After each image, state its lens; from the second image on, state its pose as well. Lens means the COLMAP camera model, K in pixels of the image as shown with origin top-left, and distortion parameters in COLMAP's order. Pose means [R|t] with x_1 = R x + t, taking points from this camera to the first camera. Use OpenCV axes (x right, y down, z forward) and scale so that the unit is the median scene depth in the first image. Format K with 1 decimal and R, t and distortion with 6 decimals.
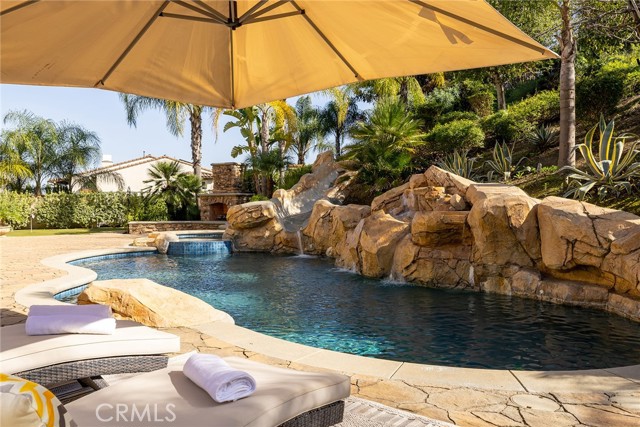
lens RADIAL K [[522.8, 0, 321.0], [0, 522.8, 212.8], [0, 0, 1]] dist [0.012302, 0.002046]
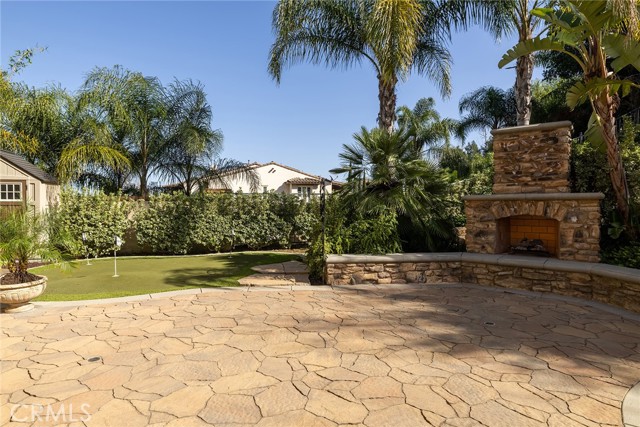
lens RADIAL K [[374.4, 0, 318.9], [0, 374.4, 213.6], [0, 0, 1]] dist [0.002919, 0.000173]
pose [[0.997013, 0.008608, -0.076756, -0.300968], [-0.008630, 0.999963, 0.000040, -0.016817], [0.076754, 0.000623, 0.997050, 0.586835]]
